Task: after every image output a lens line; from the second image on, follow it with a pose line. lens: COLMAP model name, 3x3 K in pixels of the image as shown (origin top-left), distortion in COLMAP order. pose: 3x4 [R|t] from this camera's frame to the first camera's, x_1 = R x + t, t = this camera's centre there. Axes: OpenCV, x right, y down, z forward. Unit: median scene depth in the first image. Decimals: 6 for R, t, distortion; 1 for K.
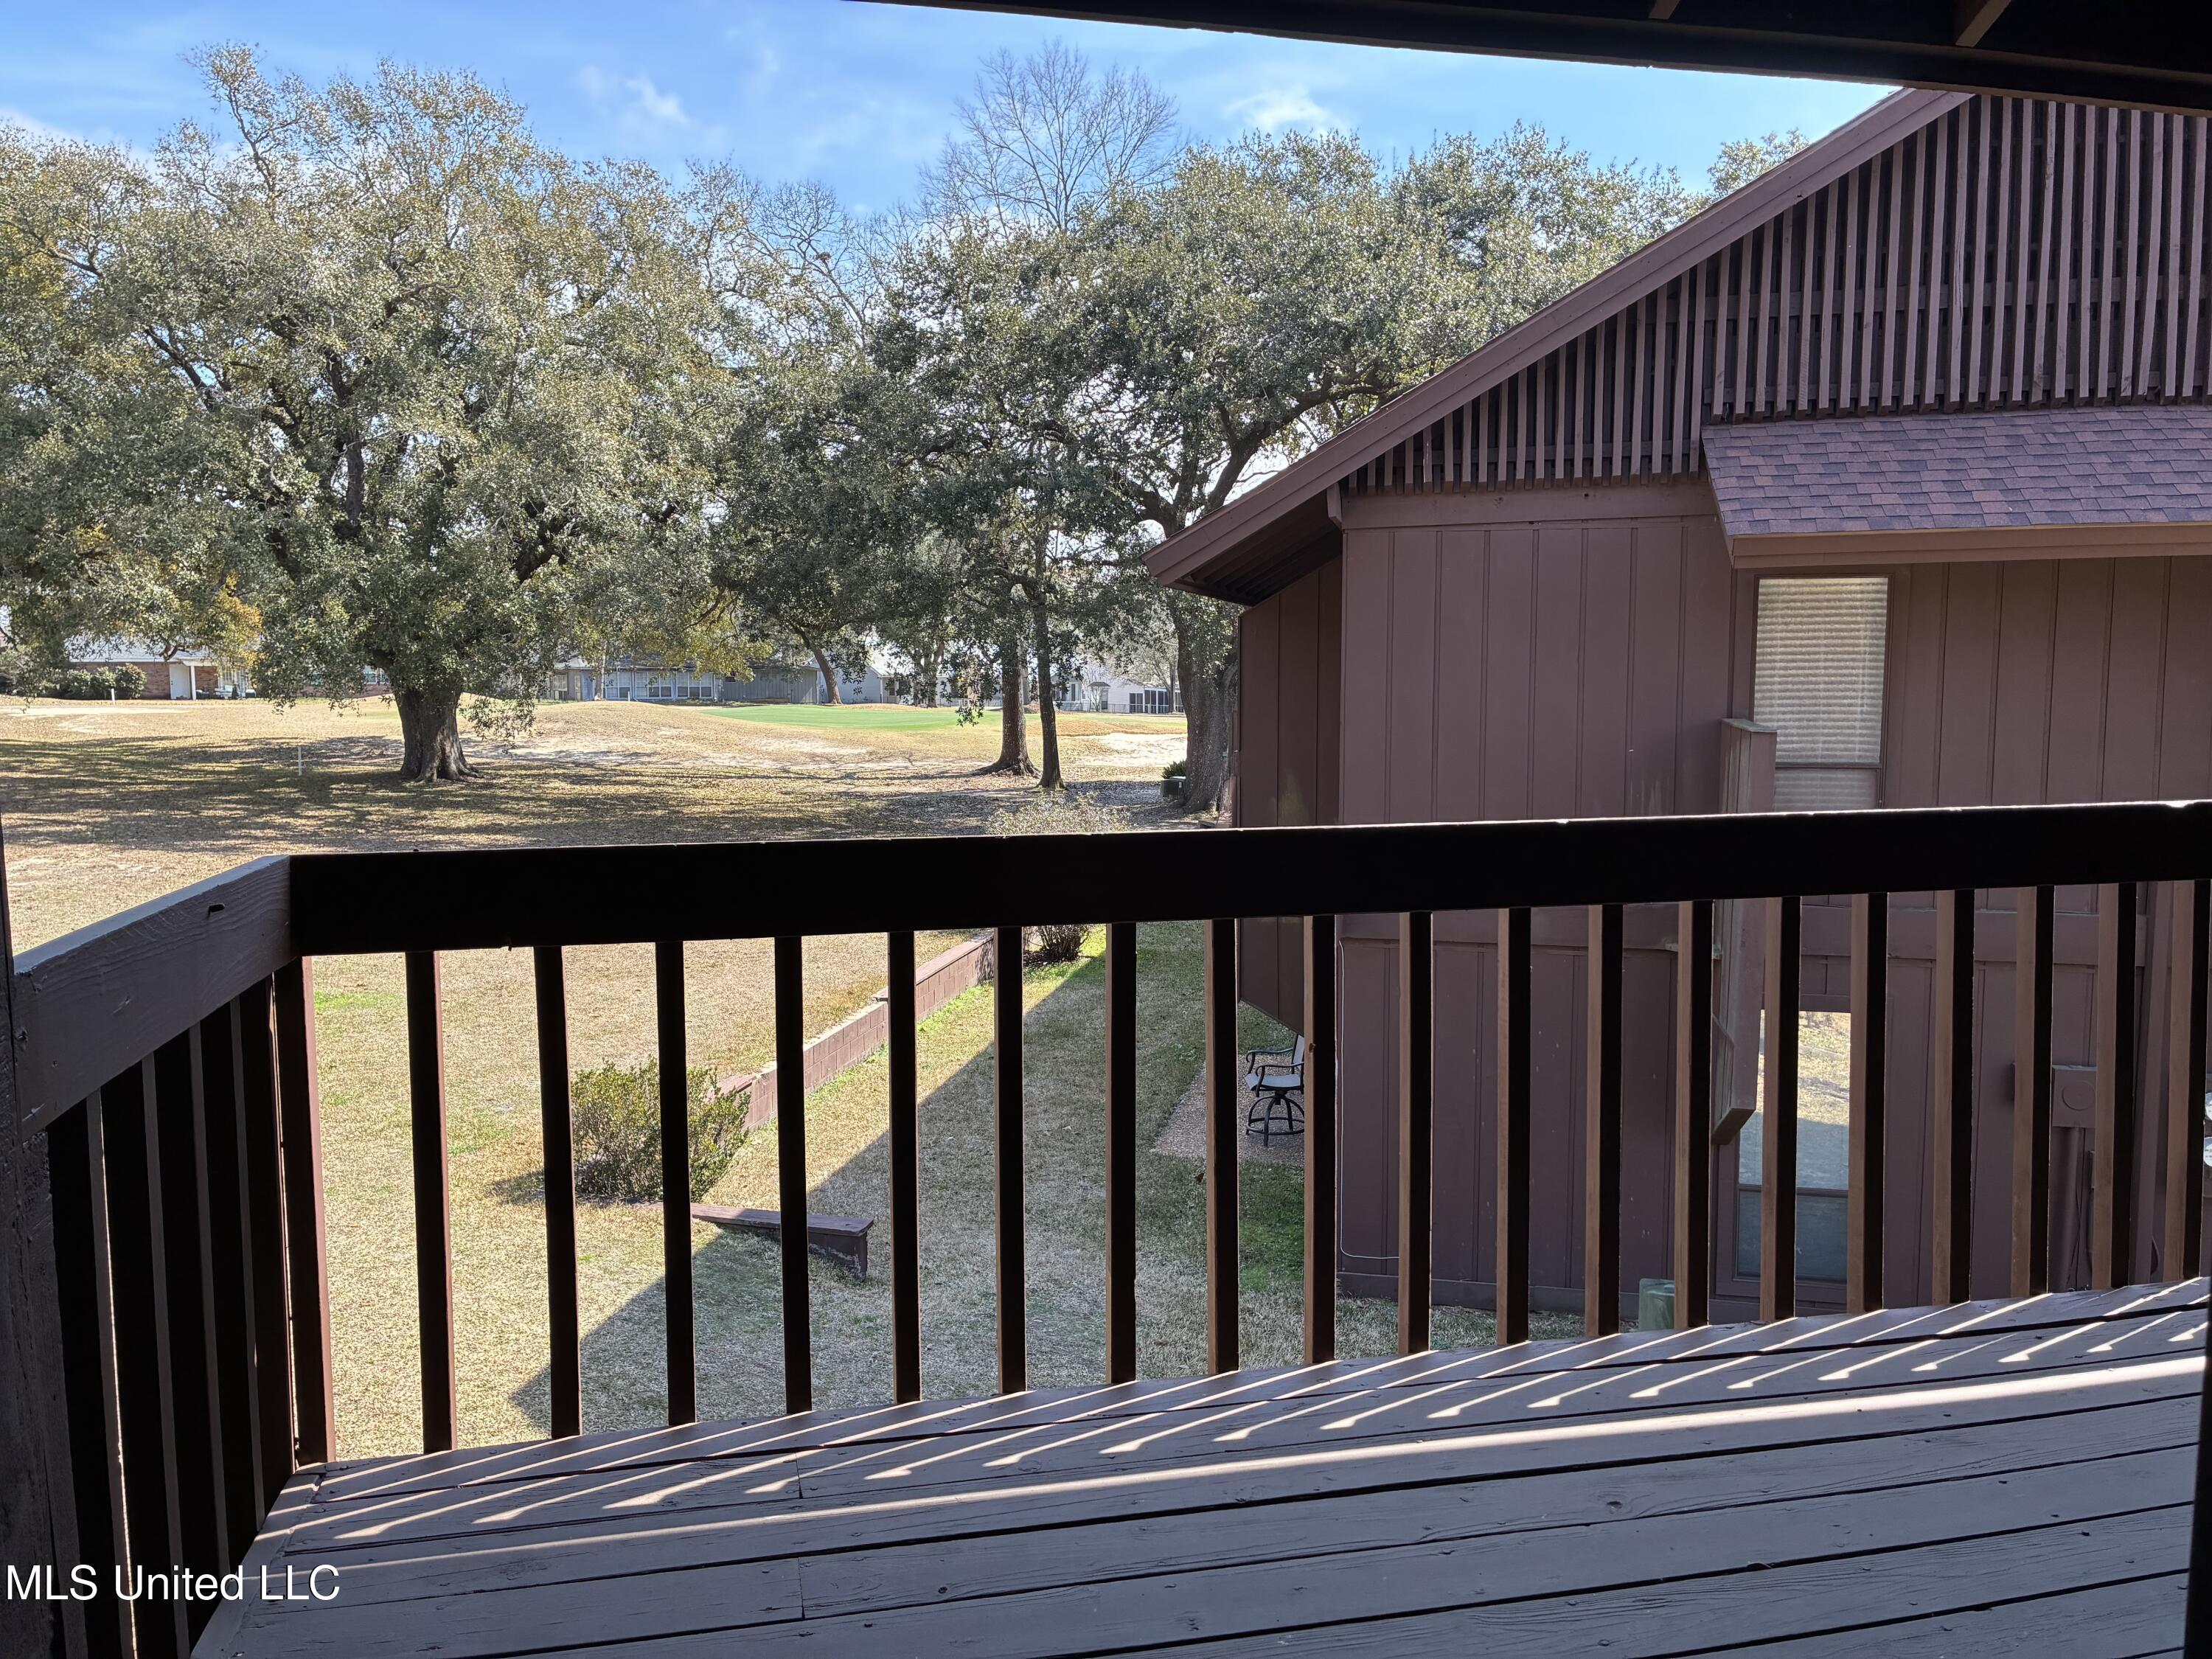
lens RADIAL K [[1666.5, 0, 1106.3], [0, 1666.5, 828.6], [0, 0, 1]] dist [0.009026, 0.000298]
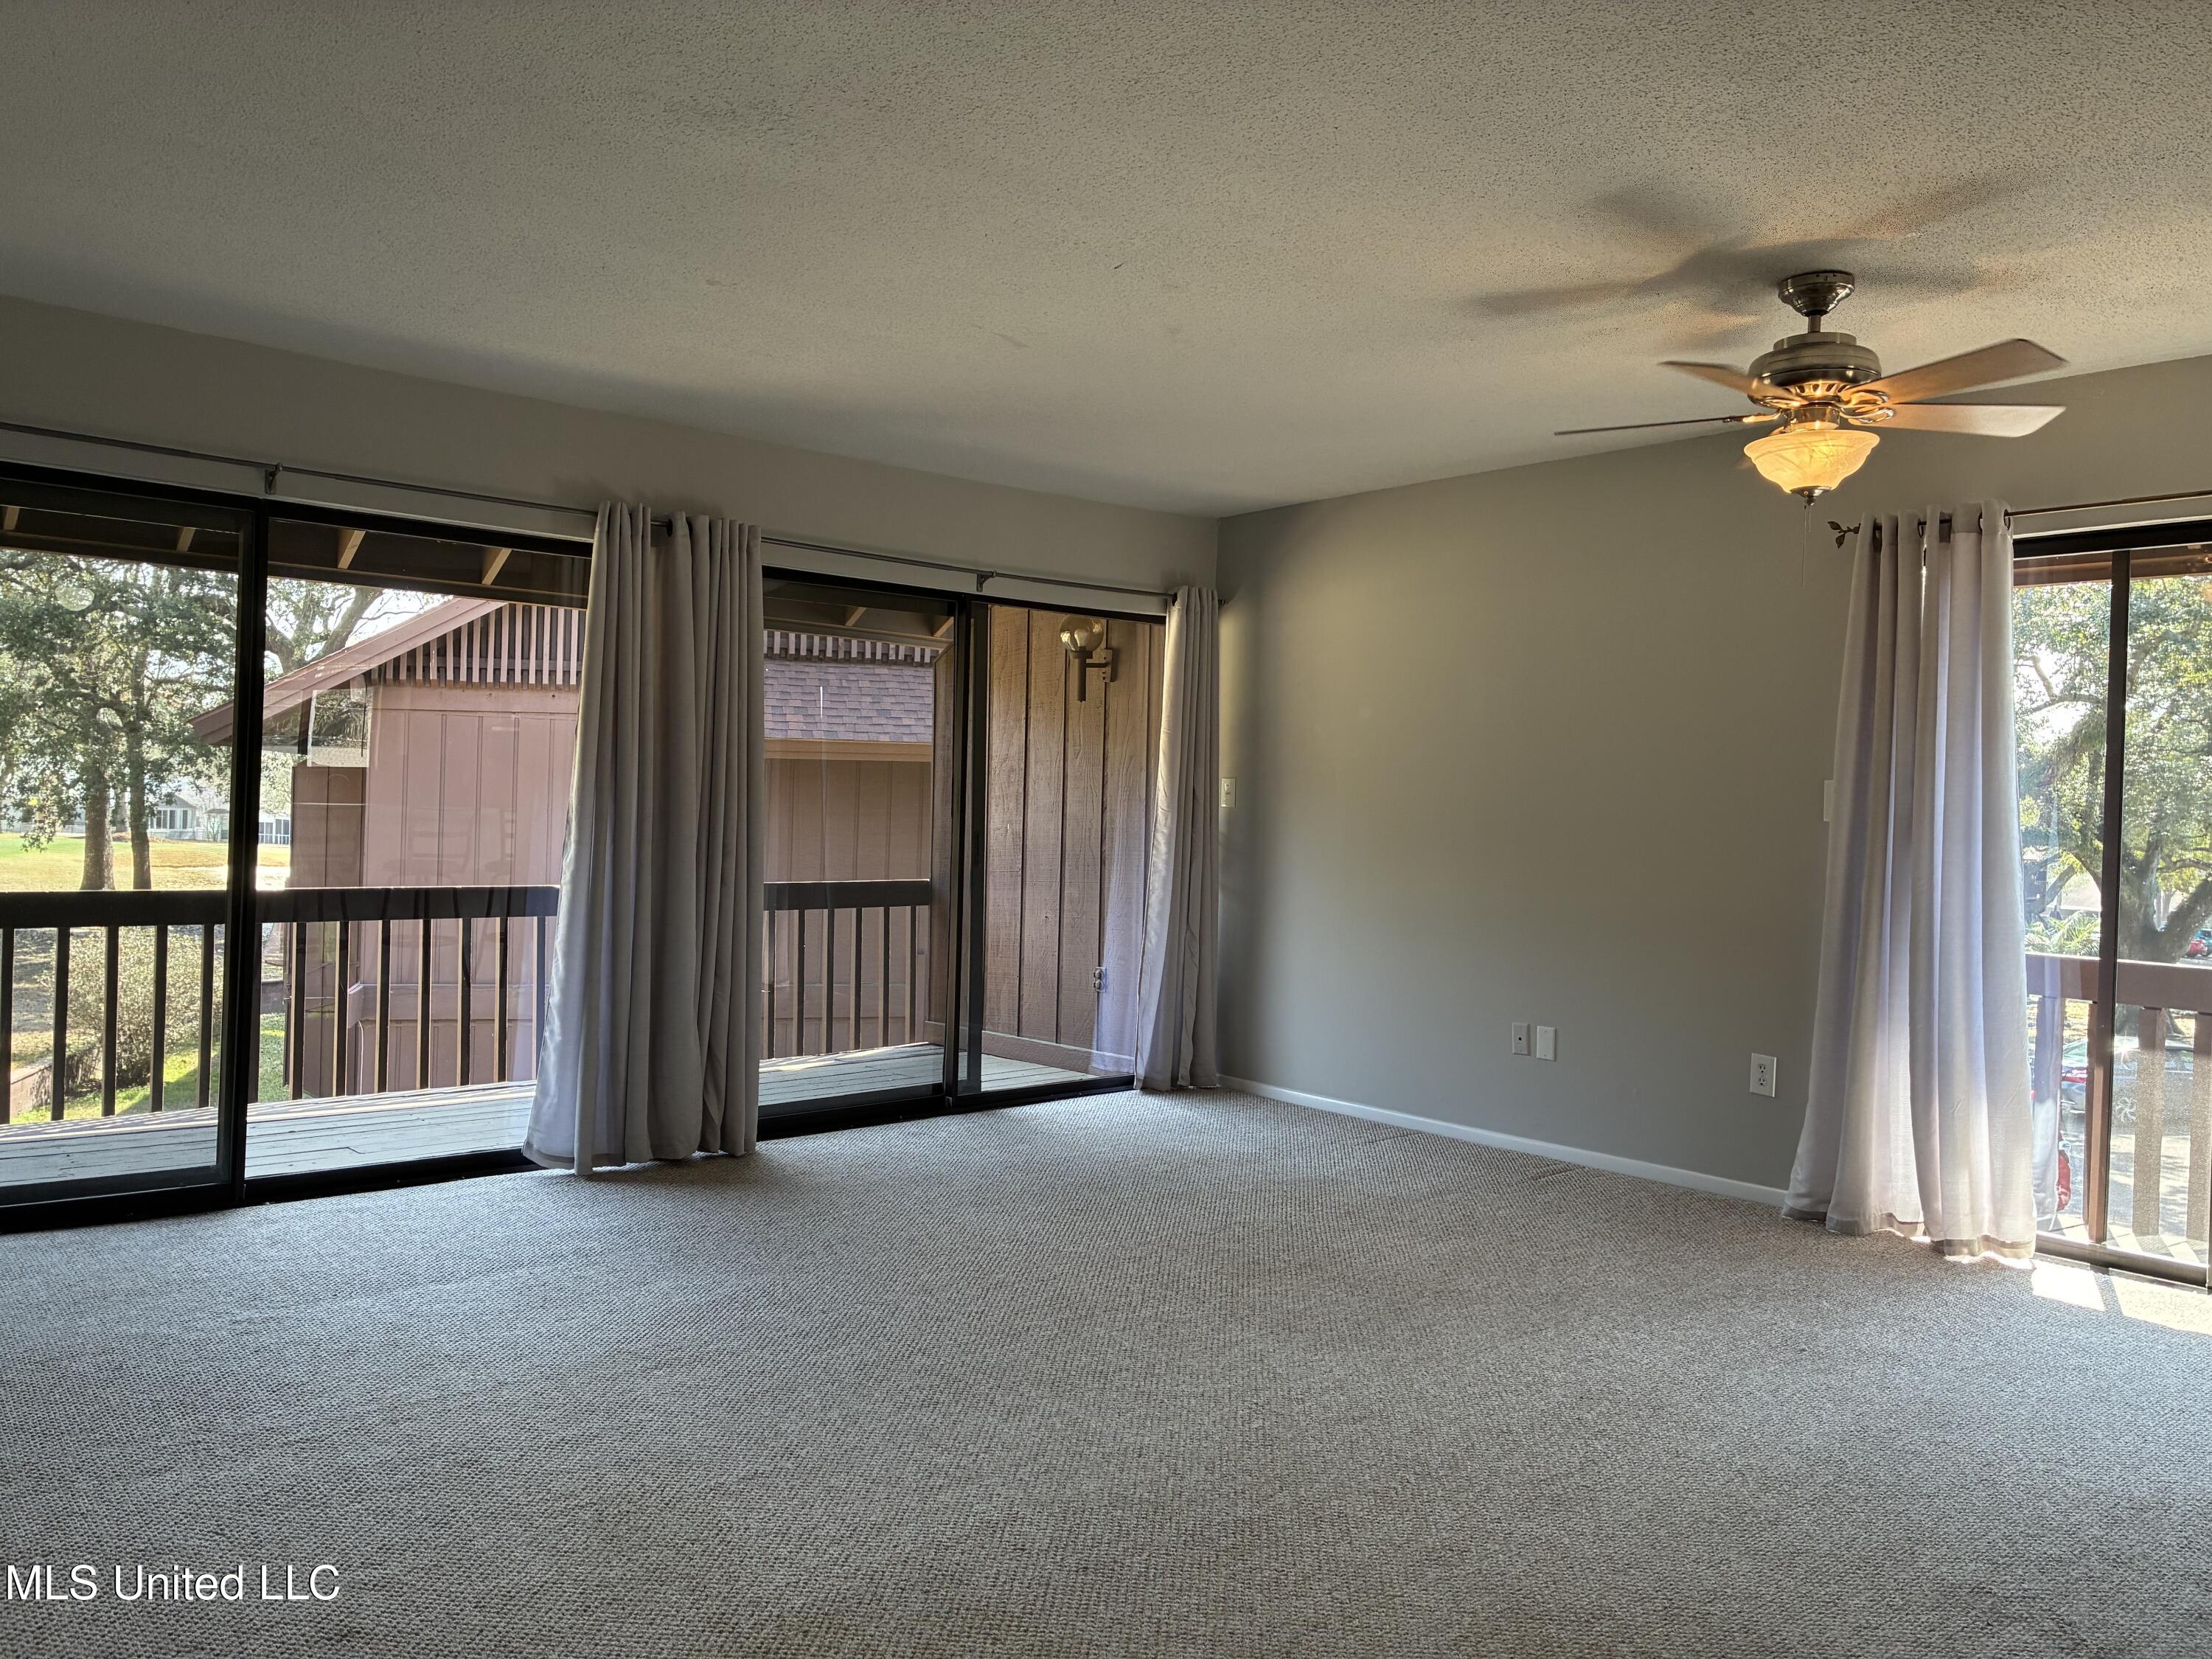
lens RADIAL K [[1666.5, 0, 1099.6], [0, 1666.5, 798.3], [0, 0, 1]] dist [0.009026, 0.000298]
pose [[0.886844, 0.034753, 0.460760, 0.049742], [0.012151, 0.995069, -0.098441, 0.031341], [-0.461909, 0.092900, 0.882049, -0.451515]]
